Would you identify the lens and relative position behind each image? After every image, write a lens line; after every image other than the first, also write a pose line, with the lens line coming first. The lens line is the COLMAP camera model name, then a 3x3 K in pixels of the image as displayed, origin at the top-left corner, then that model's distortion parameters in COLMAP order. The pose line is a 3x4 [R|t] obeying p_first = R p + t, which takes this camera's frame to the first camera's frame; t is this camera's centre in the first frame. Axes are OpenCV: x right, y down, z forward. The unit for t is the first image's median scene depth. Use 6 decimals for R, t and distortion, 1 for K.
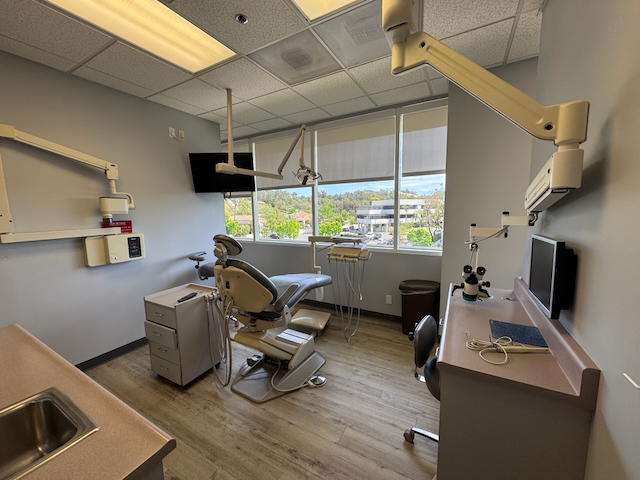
lens RADIAL K [[255.7, 0, 318.7], [0, 255.7, 240.4], [0, 0, 1]] dist [-0.001741, -0.000163]
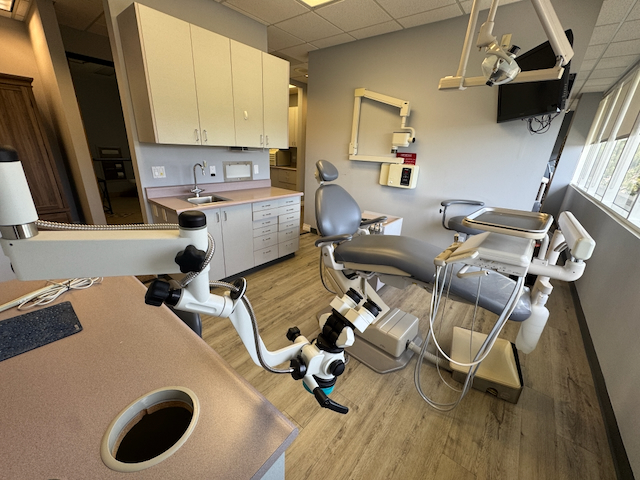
lens RADIAL K [[255.7, 0, 318.7], [0, 255.7, 240.4], [0, 0, 1]] dist [-0.001741, -0.000163]
pose [[-0.170708, 0.349414, -0.921286, 0.590646], [-0.162461, 0.912232, 0.376083, -0.092663], [0.971836, 0.213873, -0.098959, 0.863726]]
